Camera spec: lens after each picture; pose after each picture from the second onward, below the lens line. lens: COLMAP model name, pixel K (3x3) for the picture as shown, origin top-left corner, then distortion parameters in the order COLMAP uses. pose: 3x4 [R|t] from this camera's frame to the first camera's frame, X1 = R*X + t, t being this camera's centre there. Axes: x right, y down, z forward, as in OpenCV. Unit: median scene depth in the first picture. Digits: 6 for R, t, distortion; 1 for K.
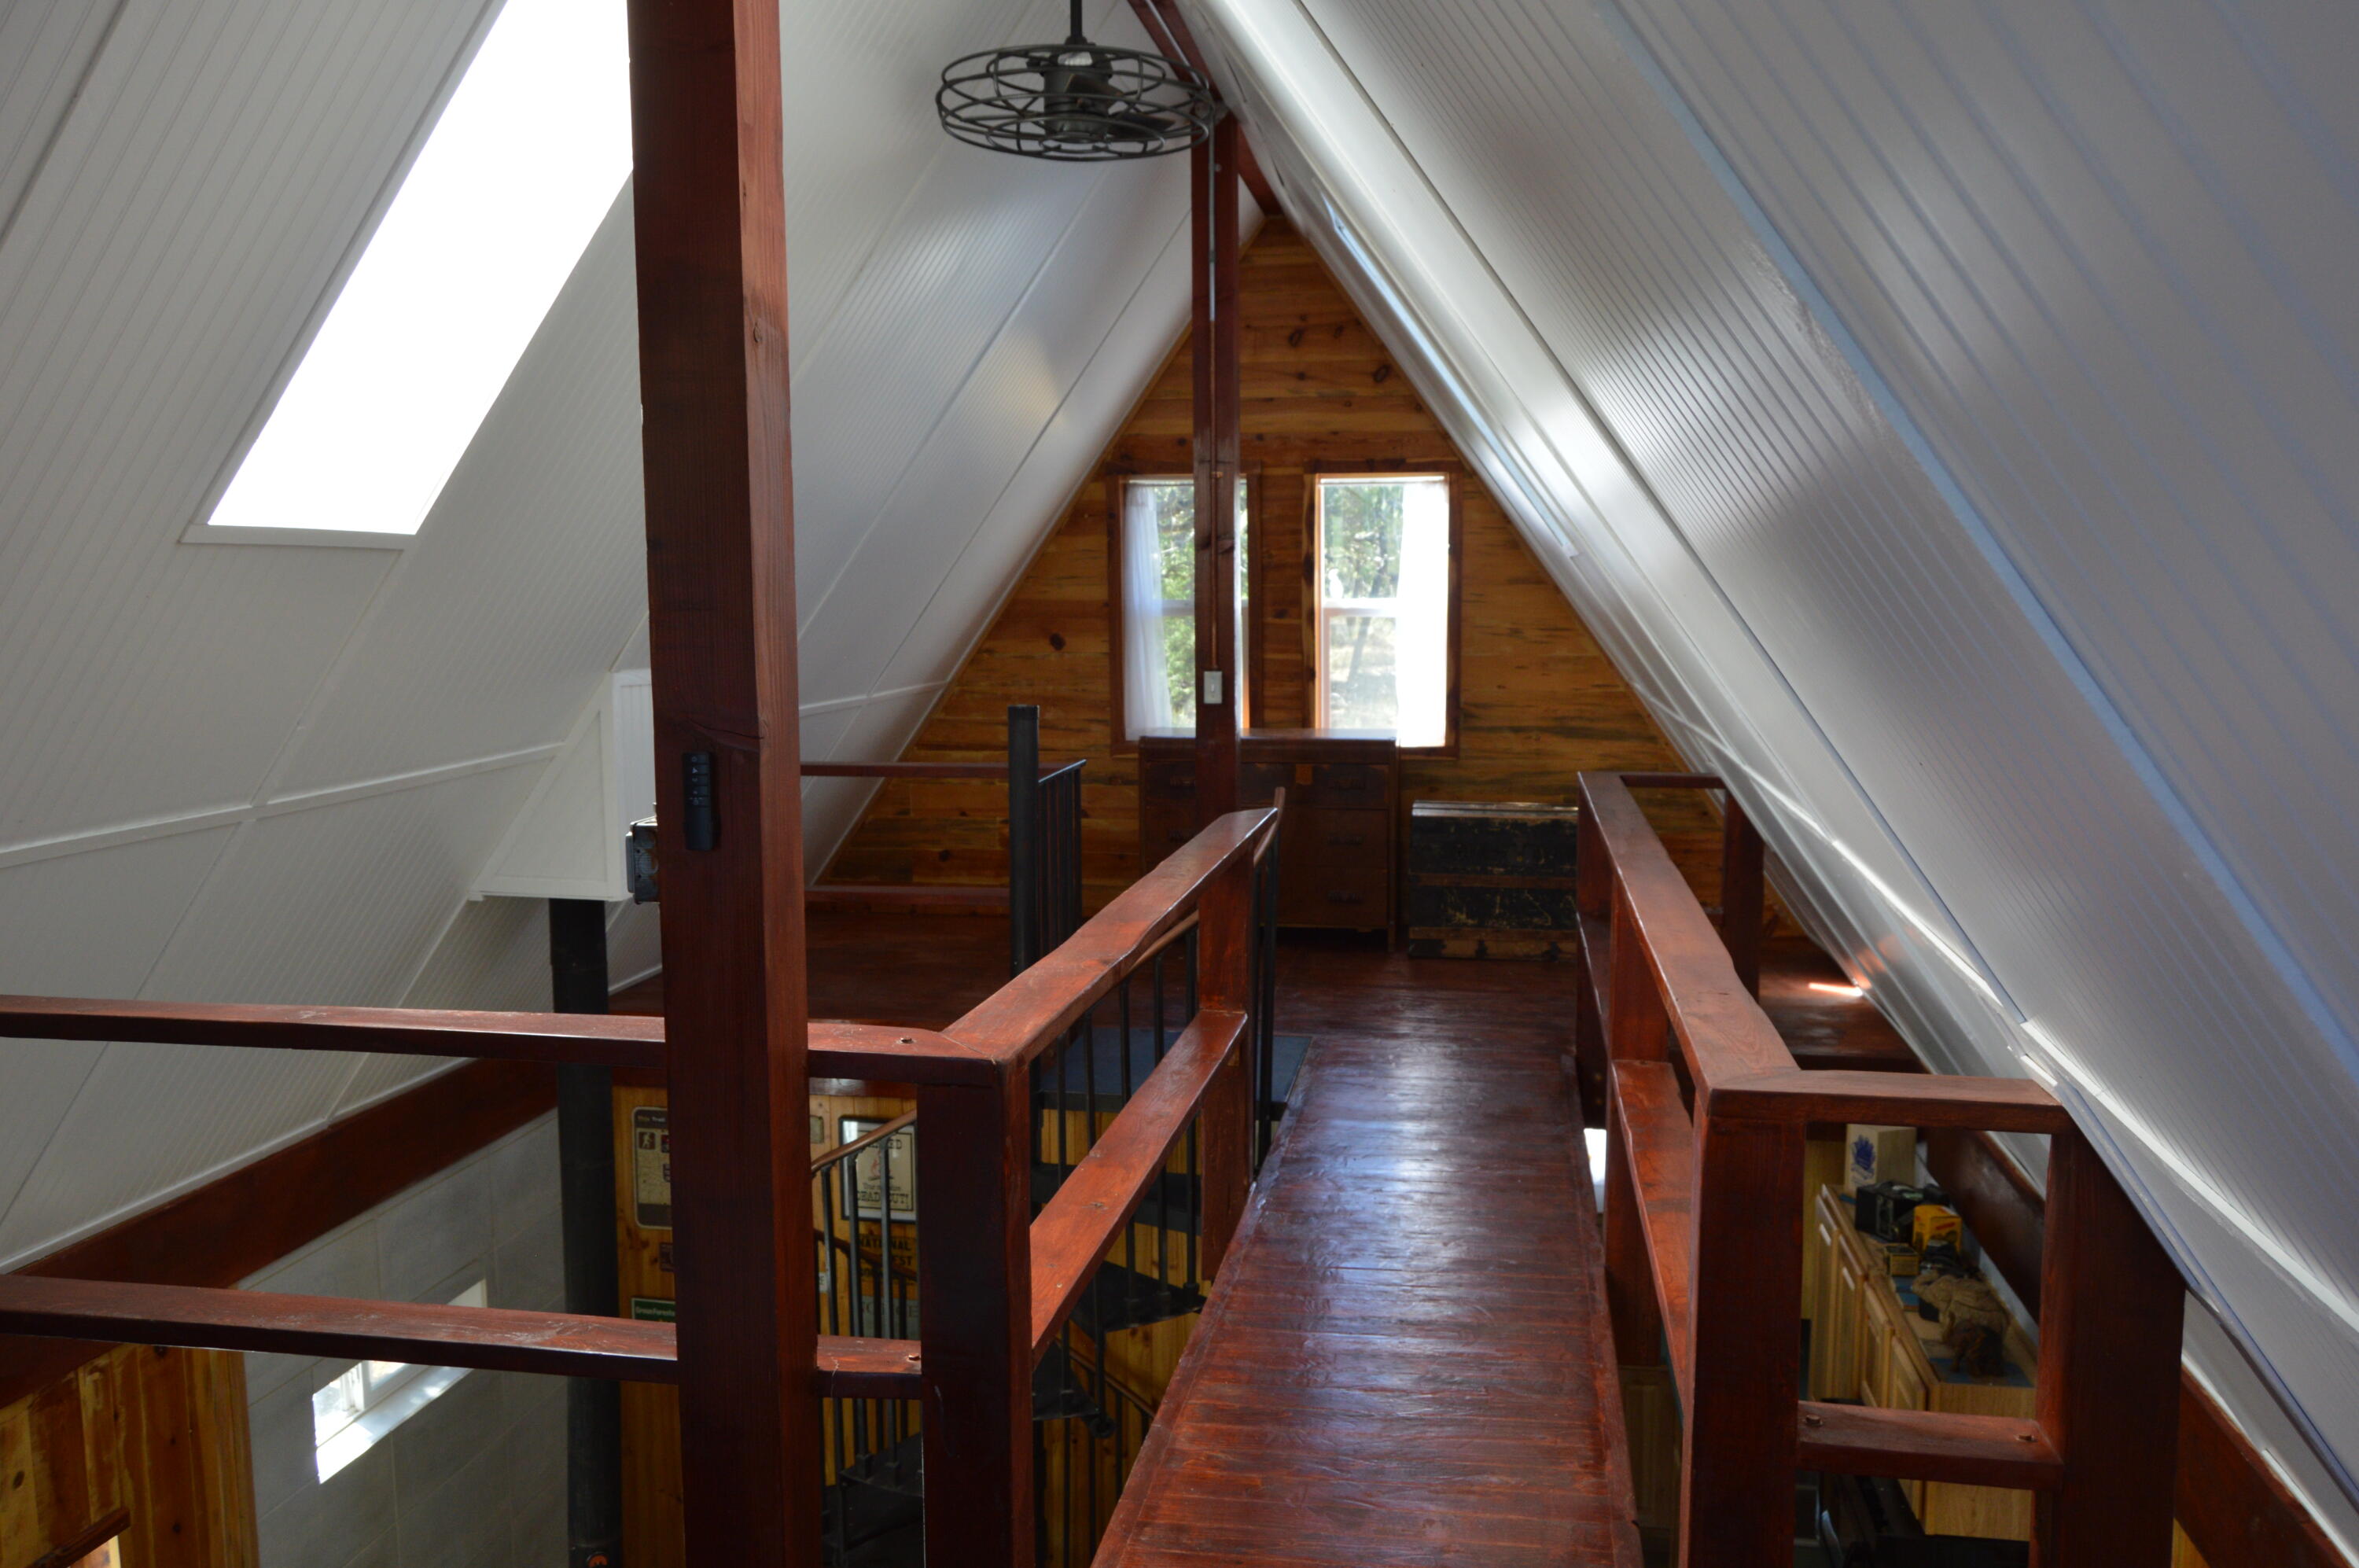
lens RADIAL K [[1849.2, 0, 1170.7], [0, 1849.2, 808.5], [0, 0, 1]] dist [-0.022260, 0.016894]
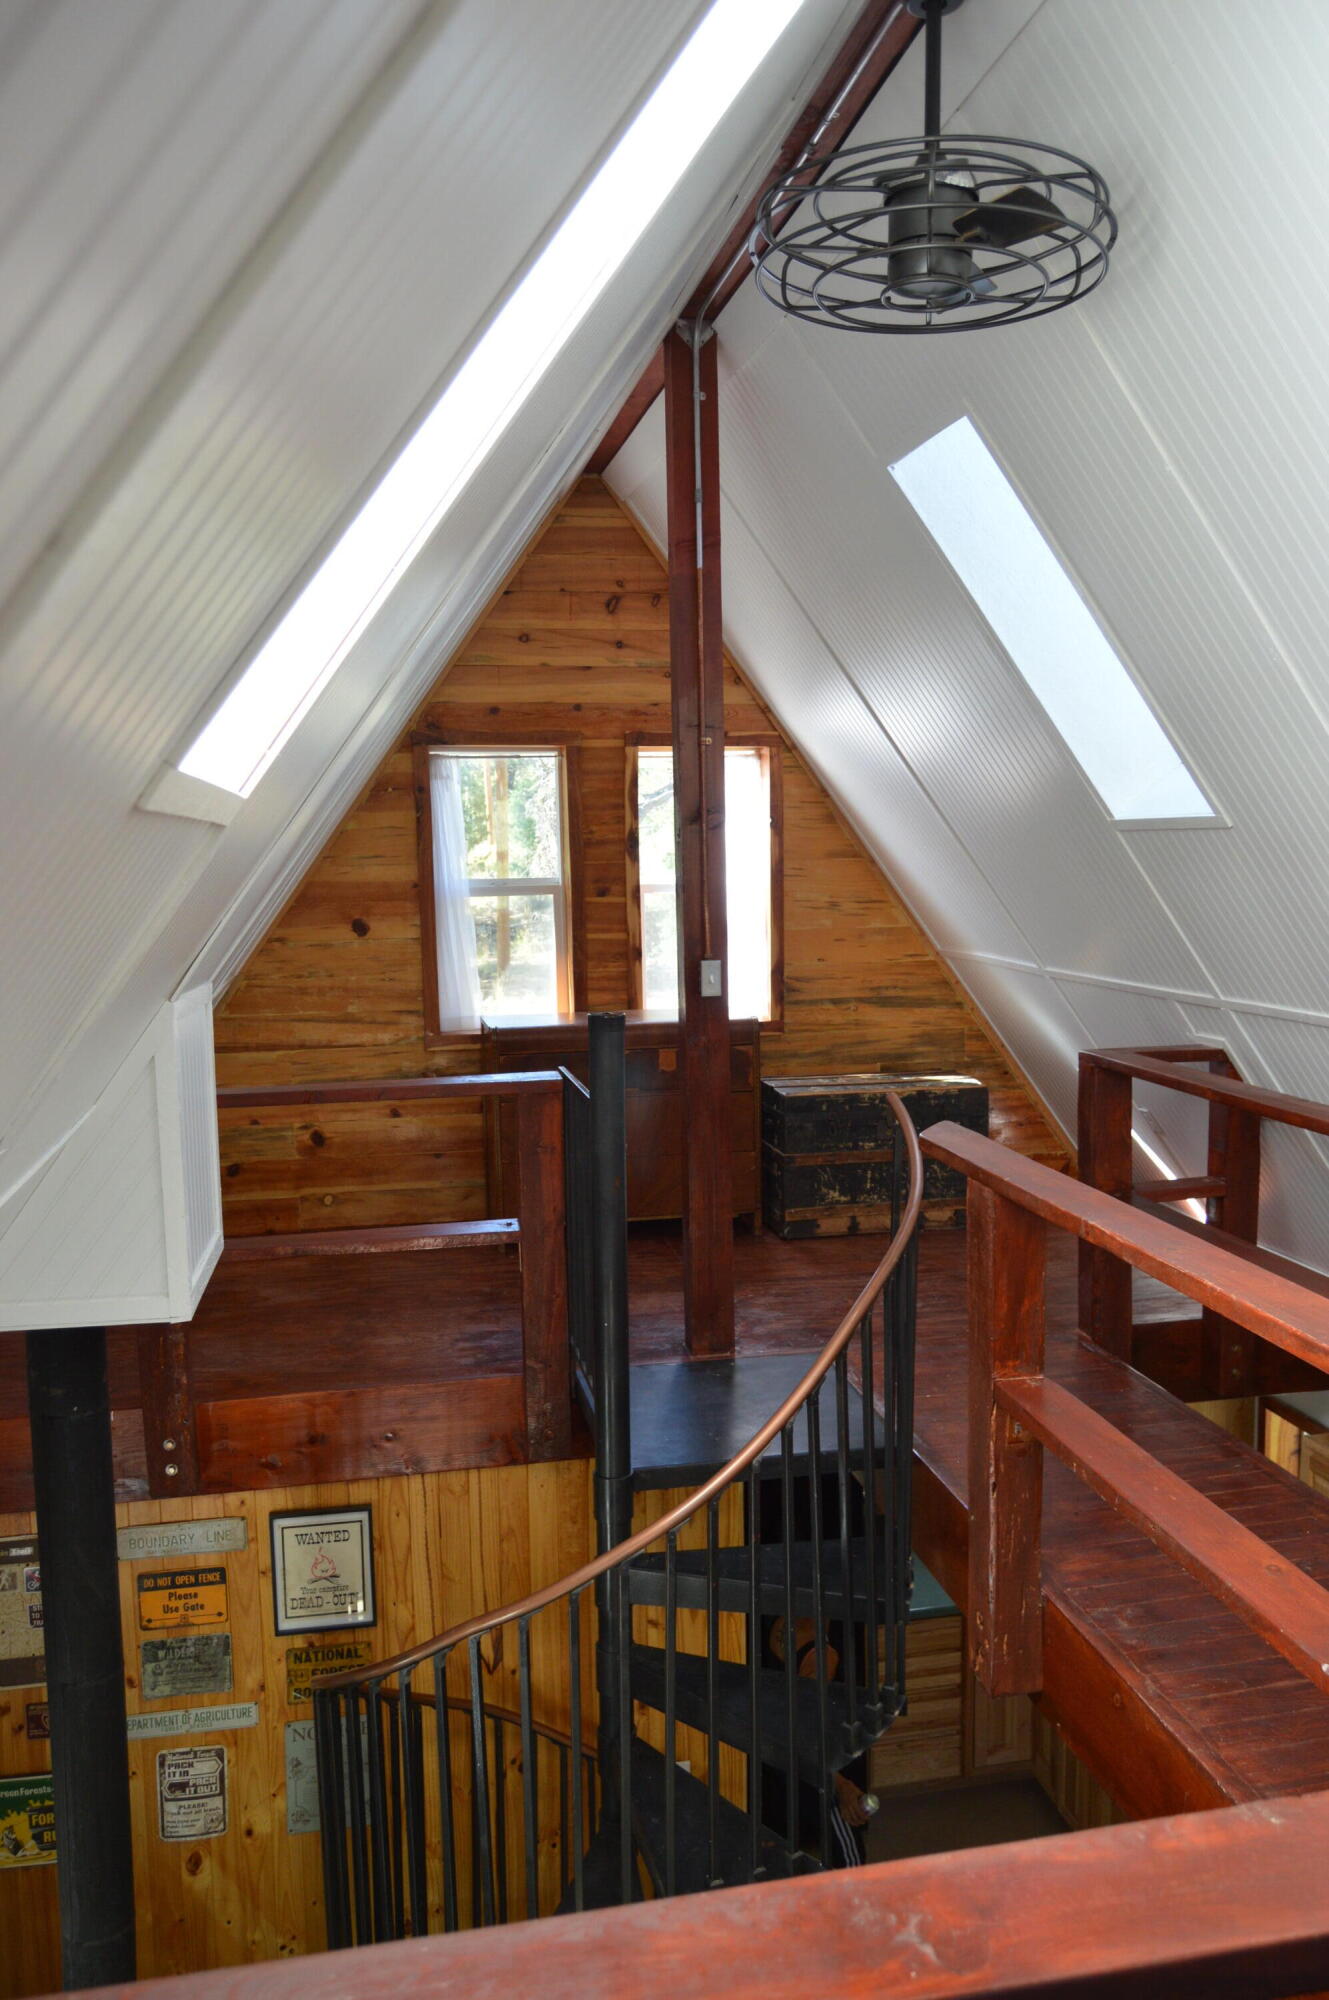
lens RADIAL K [[1567.8, 0, 681.0], [0, 1567.8, 1040.2], [0, 0, 1]] dist [-0.022260, 0.016894]
pose [[0.929219, -0.055010, 0.365411, -0.227516], [0.055881, 0.998404, 0.008202, -0.036363], [-0.365279, 0.012798, 0.930810, 0.252473]]
